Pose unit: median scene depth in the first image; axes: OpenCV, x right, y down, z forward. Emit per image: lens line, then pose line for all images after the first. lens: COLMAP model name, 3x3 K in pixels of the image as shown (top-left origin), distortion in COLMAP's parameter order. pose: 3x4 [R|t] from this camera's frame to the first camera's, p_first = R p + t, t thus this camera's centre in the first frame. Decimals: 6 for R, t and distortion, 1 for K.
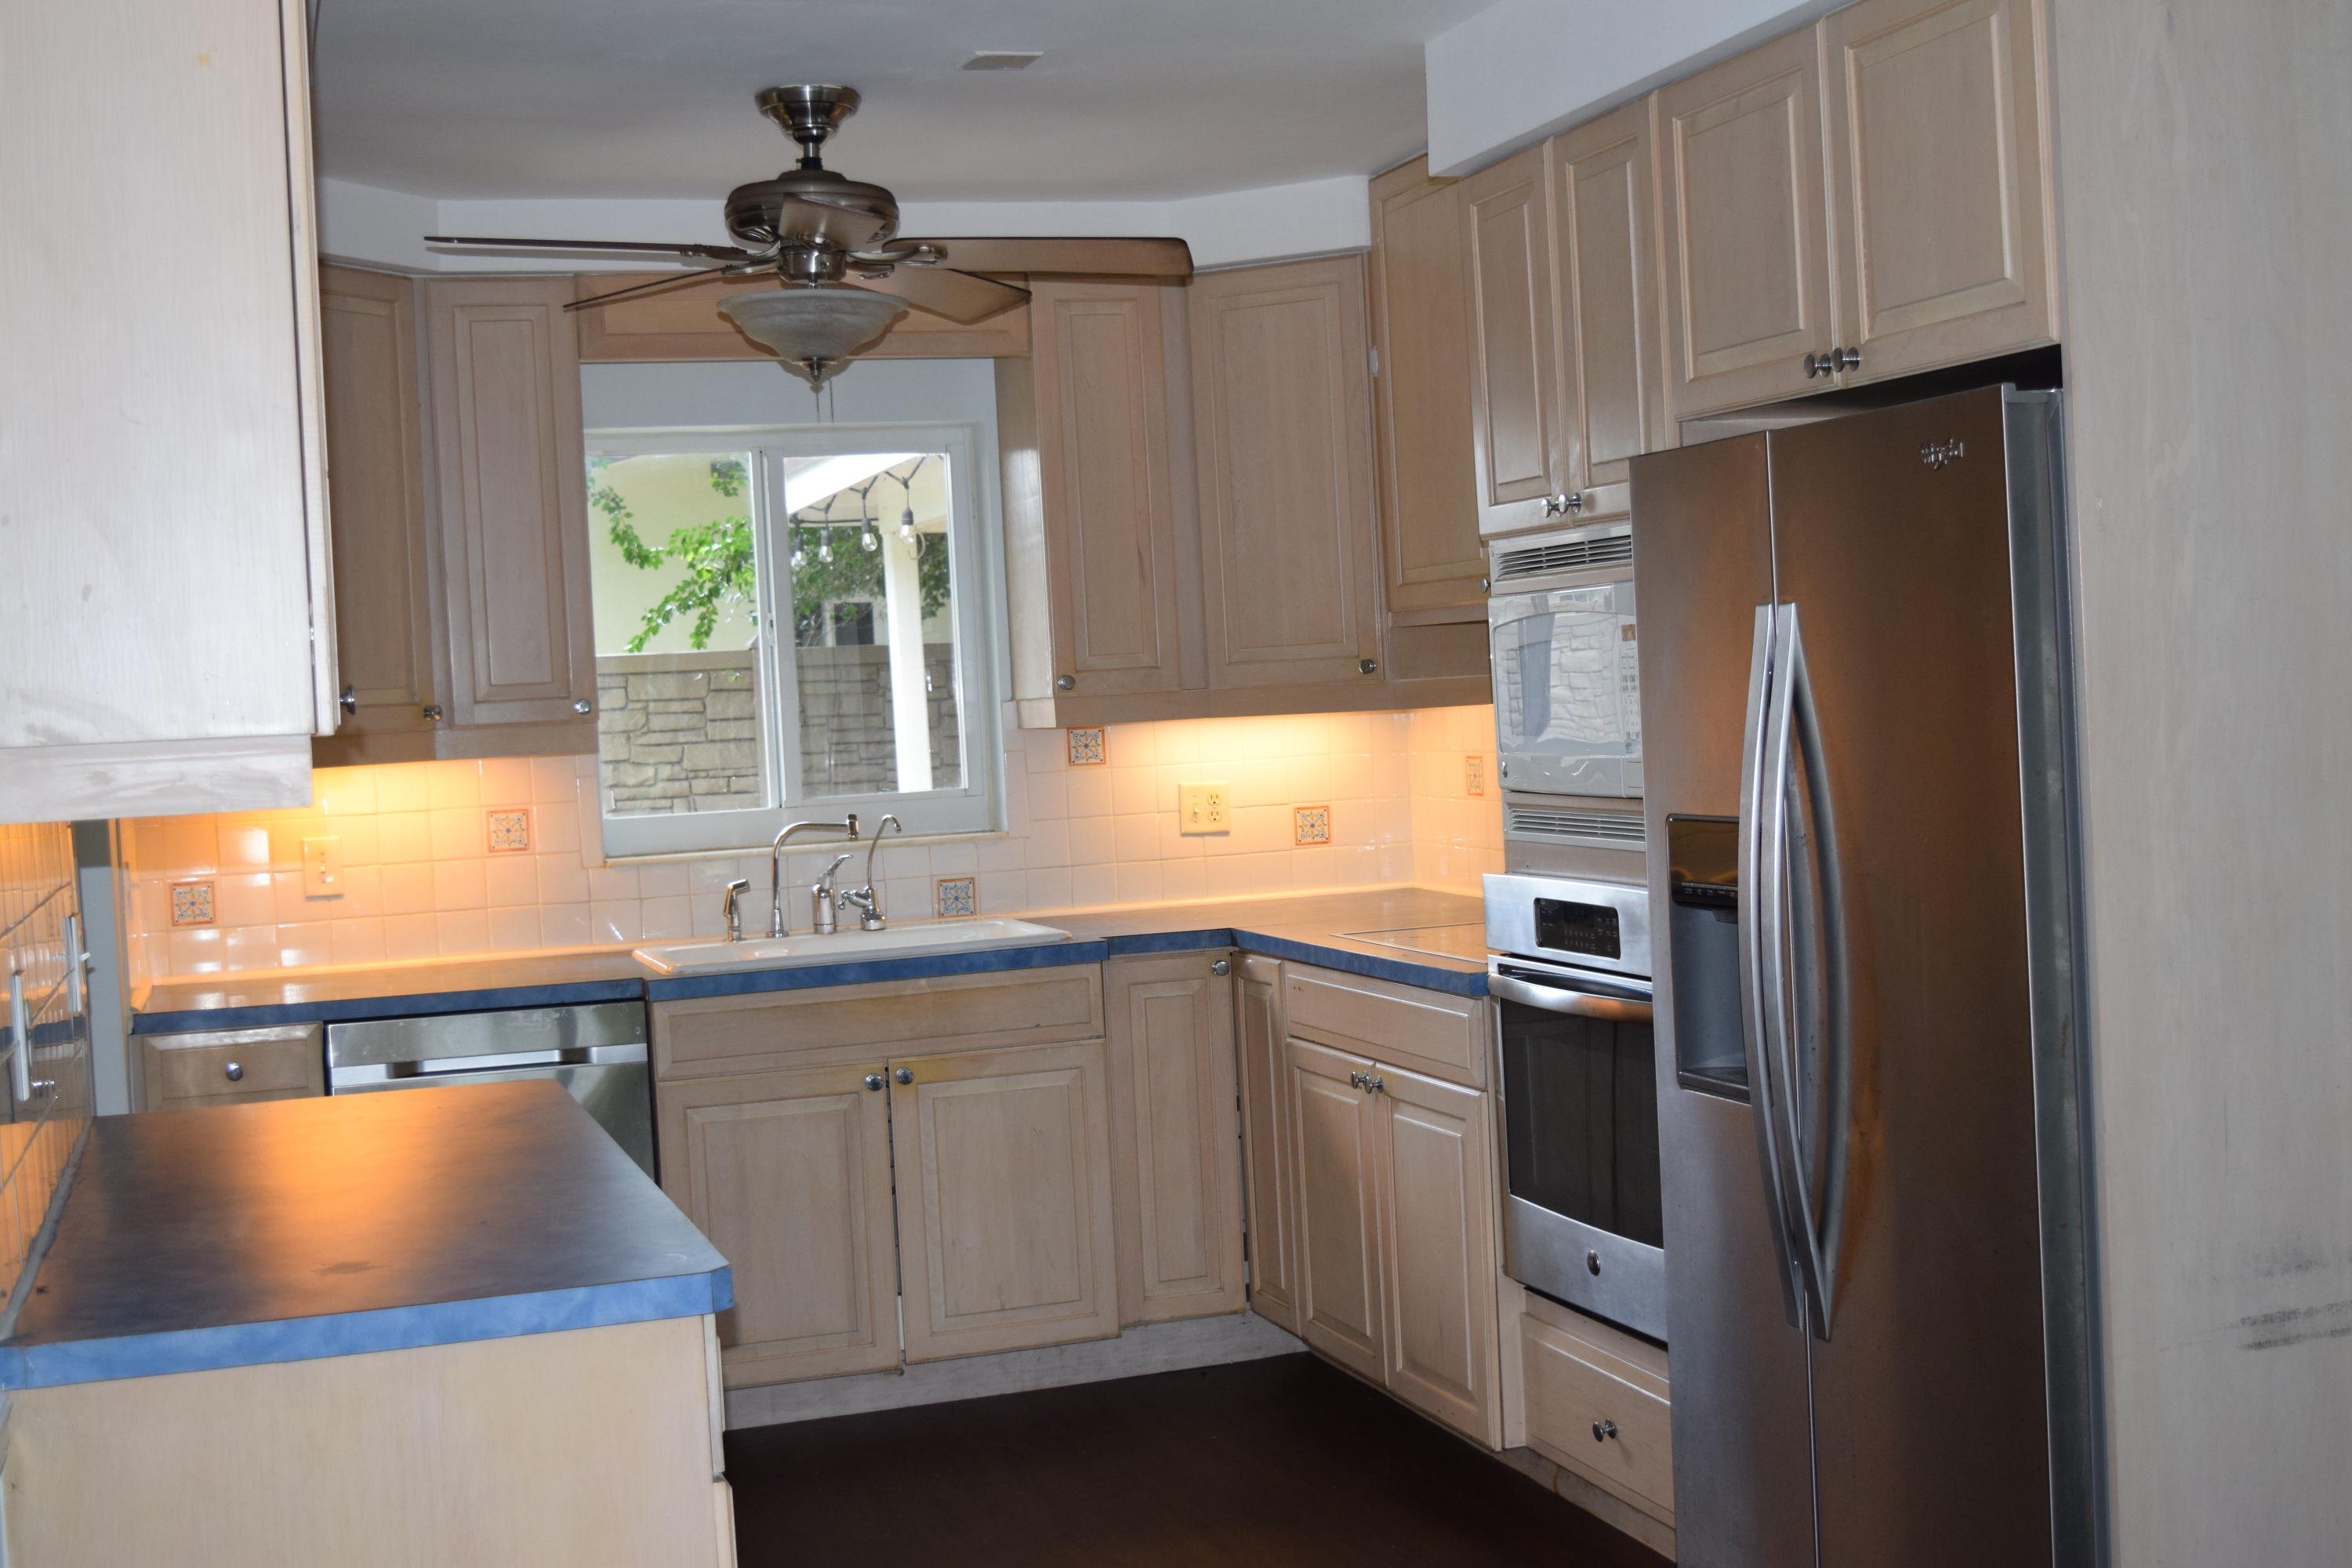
lens RADIAL K [[2851.1, 0, 1174.6], [0, 2851.1, 783.8], [0, 0, 1]] dist [0.036408, 0.000000]
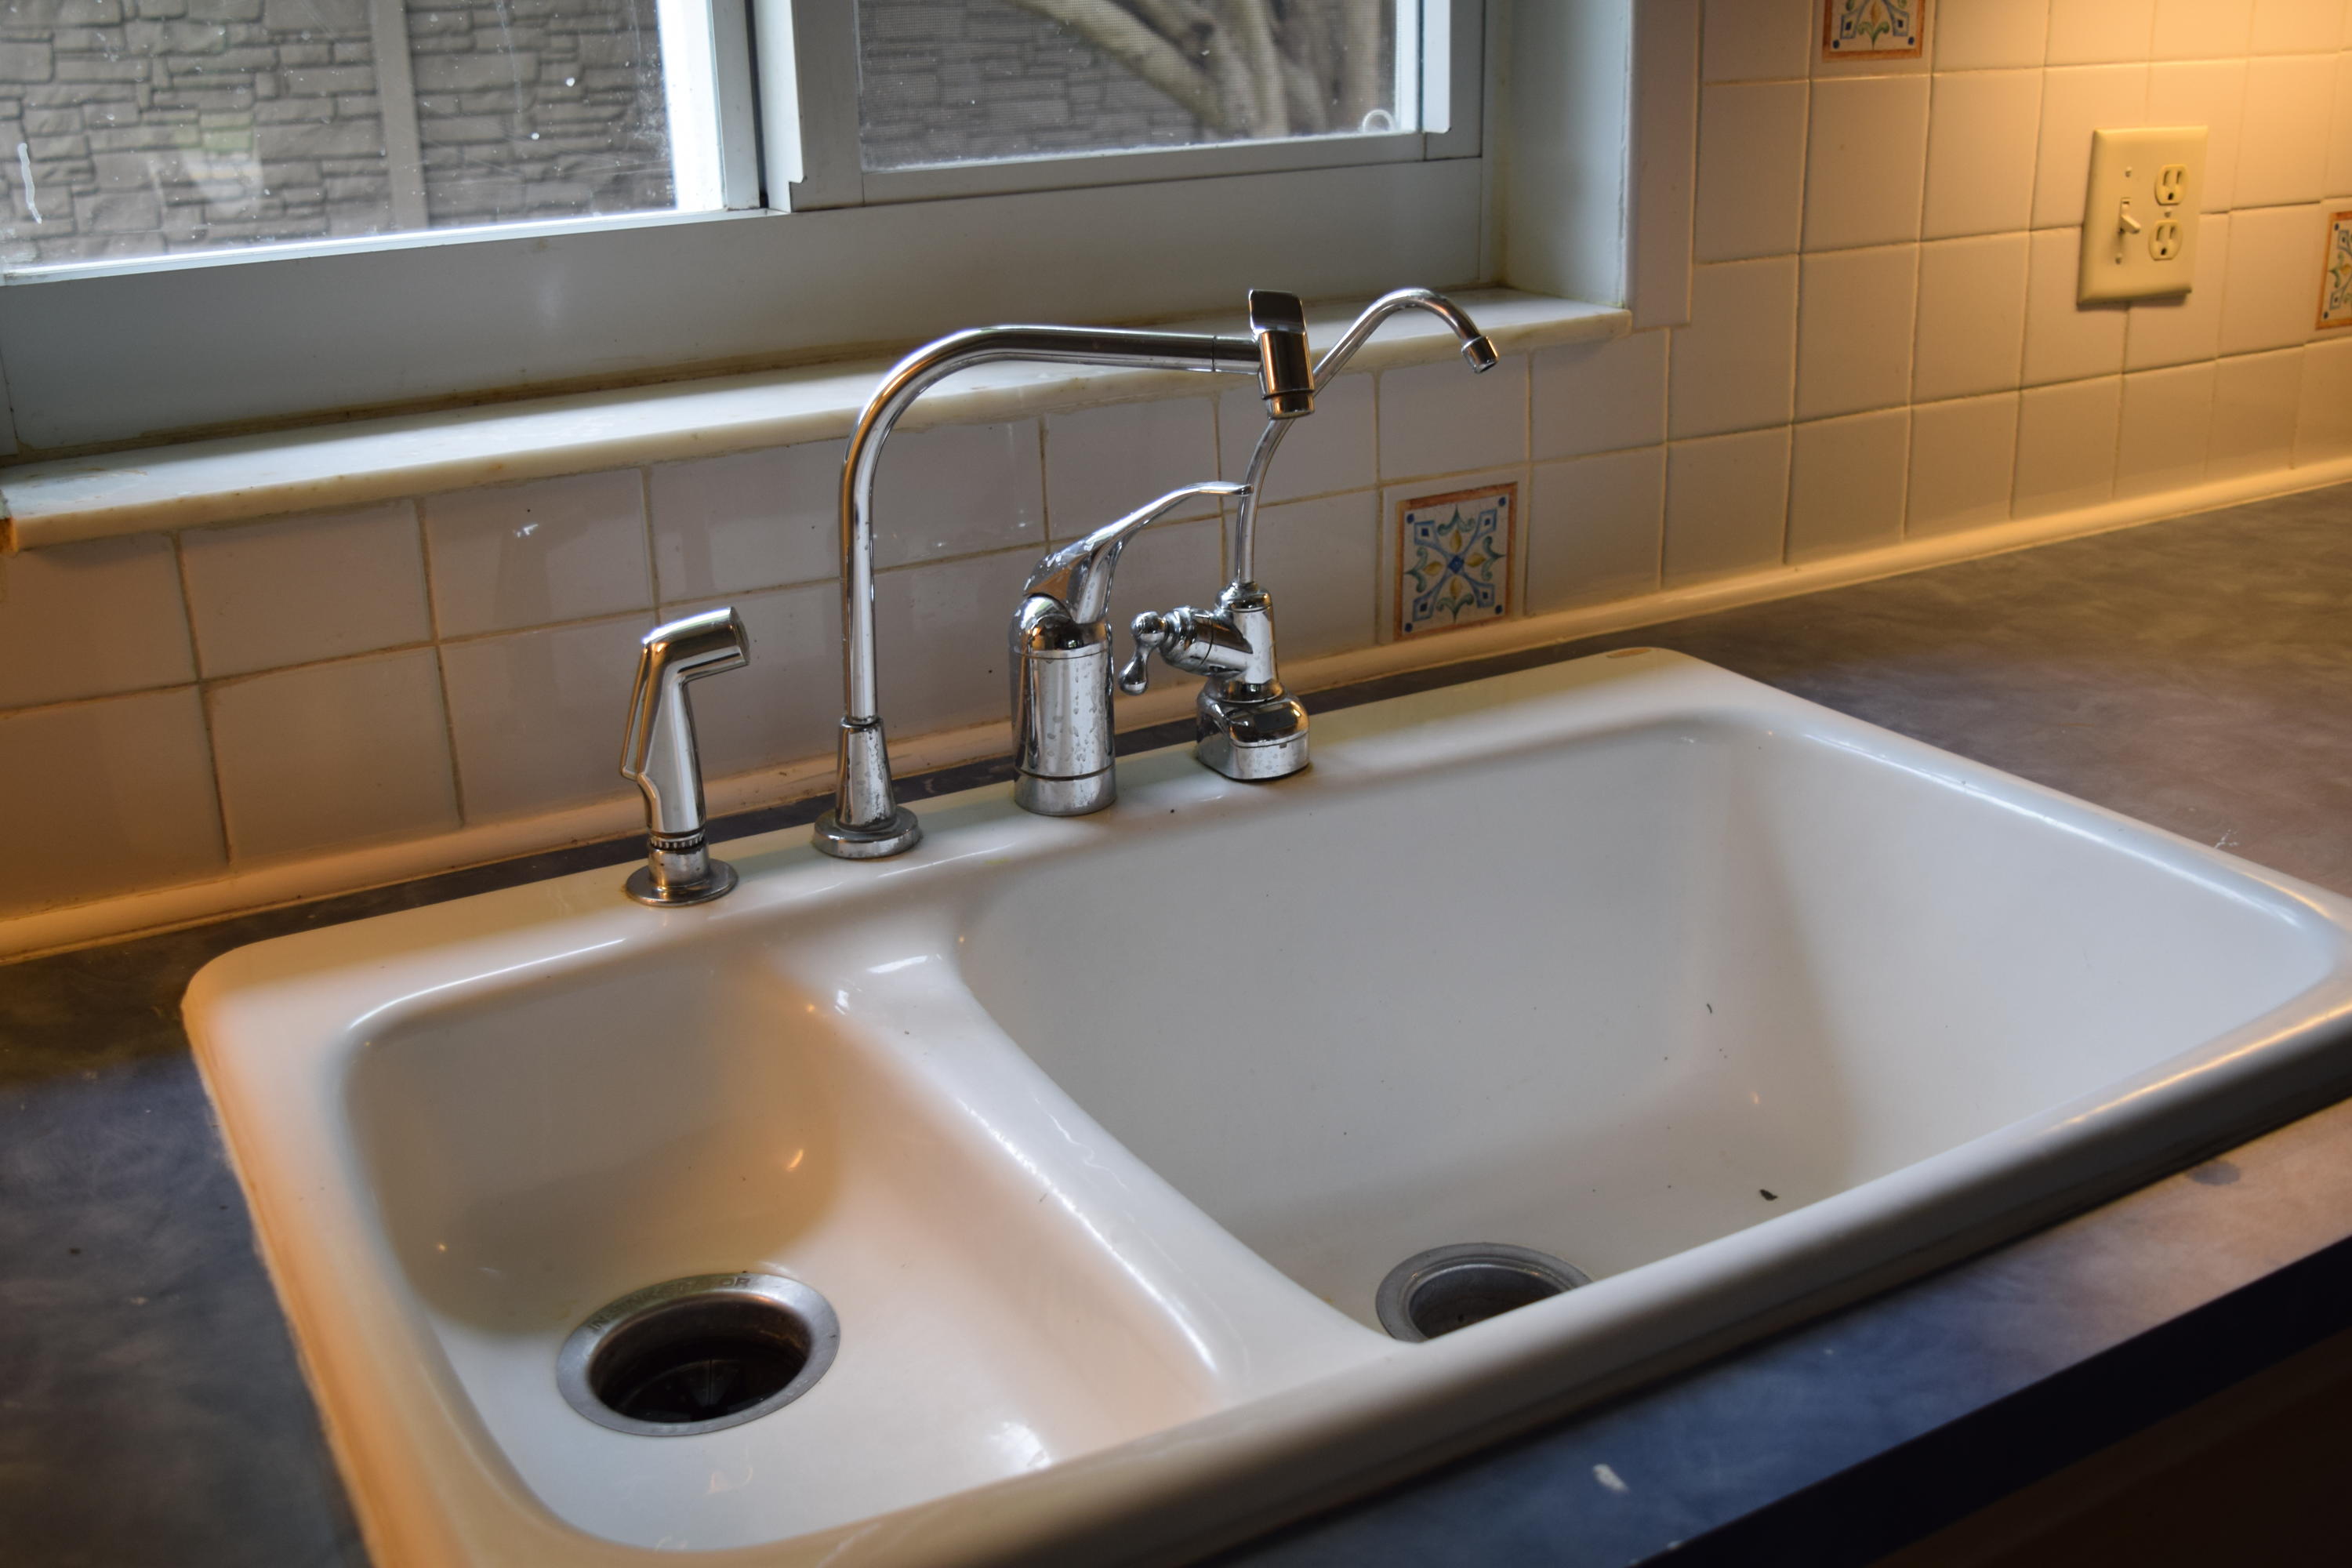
lens RADIAL K [[2508.3, 0, 1178.3], [0, 2508.3, 789.9], [0, 0, 1]] dist [-0.069343, 0.000000]
pose [[0.984523, -0.027700, 0.173050, -0.135623], [-0.022582, 0.959146, 0.282007, -0.004525], [-0.173792, -0.281551, 0.943677, 0.742727]]
